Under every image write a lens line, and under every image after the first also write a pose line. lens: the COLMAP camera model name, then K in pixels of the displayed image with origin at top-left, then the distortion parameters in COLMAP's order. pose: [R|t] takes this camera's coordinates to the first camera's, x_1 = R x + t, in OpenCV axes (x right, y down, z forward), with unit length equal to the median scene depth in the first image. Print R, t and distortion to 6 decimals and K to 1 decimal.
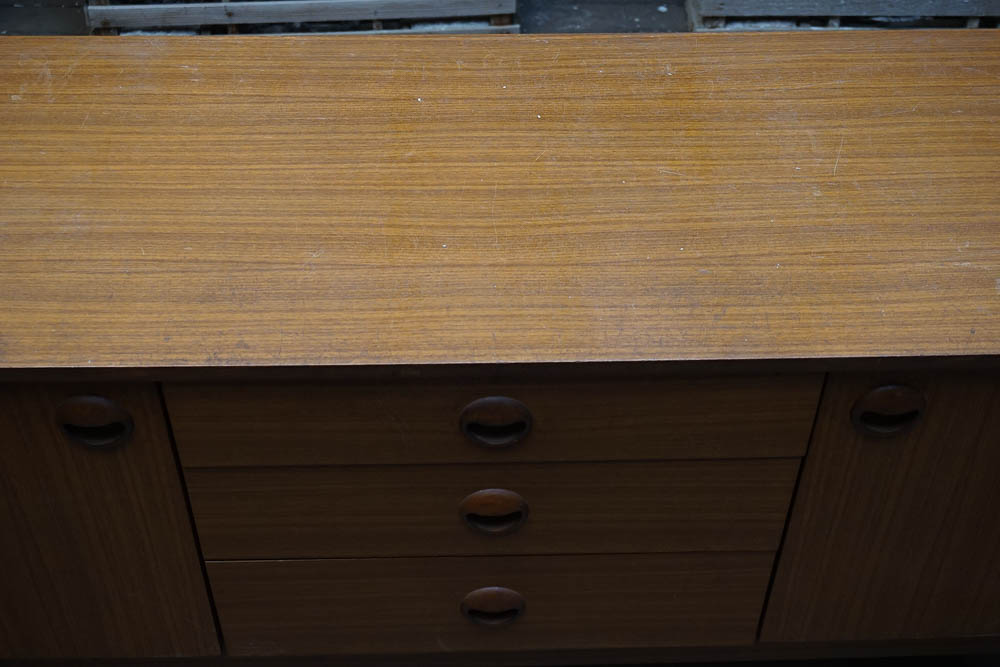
lens RADIAL K [[1350.5, 0, 500.0], [0, 1350.5, 333.5], [0, 0, 1]] dist [0.011073, 0.048646]
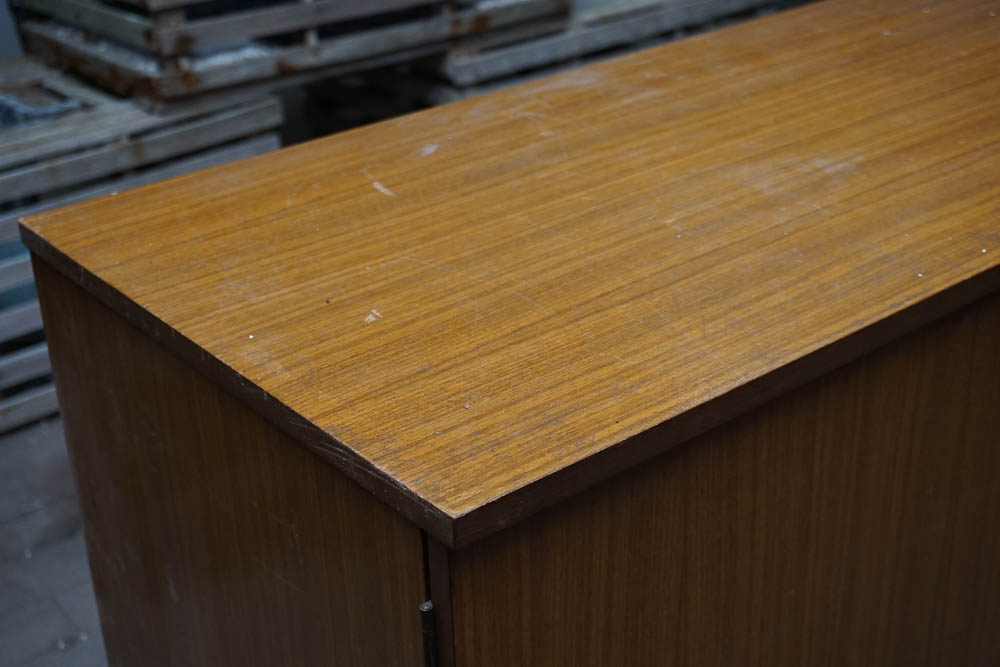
lens RADIAL K [[1446.4, 0, 500.0], [0, 1446.4, 333.5], [0, 0, 1]] dist [0.002330, -0.000982]
pose [[0.779065, -0.302780, 0.548983, -0.992304], [0.465948, 0.865493, -0.183885, 0.071797], [-0.419464, 0.399056, 0.815355, 0.448705]]
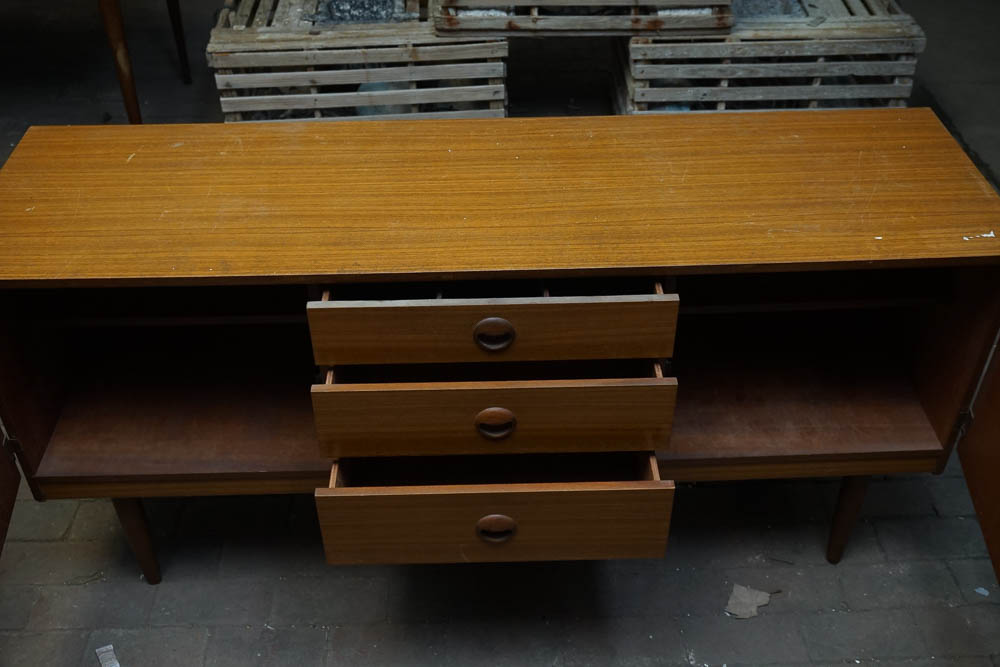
lens RADIAL K [[1035.5, 0, 500.0], [0, 1035.5, 333.5], [0, 0, 1]] dist [0.007771, 0.027294]
pose [[0.999862, -0.015823, -0.005024, 0.010955], [0.015238, 0.994815, -0.100549, 0.235714], [0.006589, 0.100458, 0.994919, -0.379623]]
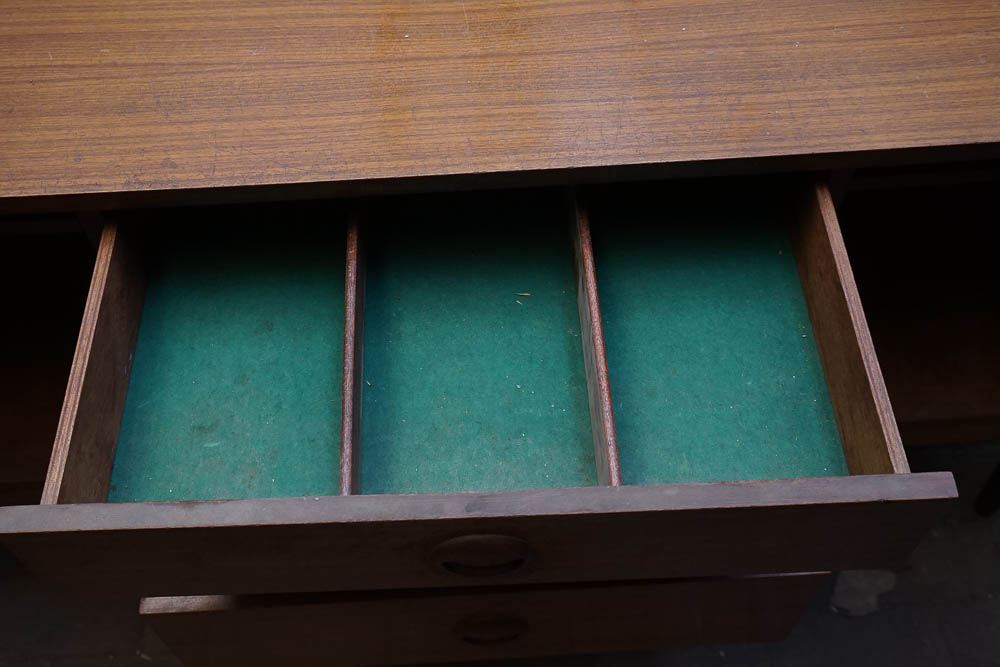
lens RADIAL K [[1035.5, 0, 500.0], [0, 1035.5, 333.5], [0, 0, 1]] dist [0.007771, 0.027294]
pose [[0.998981, -0.043242, 0.012912, 0.001068], [0.040188, 0.982587, 0.181402, 0.003376], [-0.020531, -0.180699, 0.983324, 0.329394]]
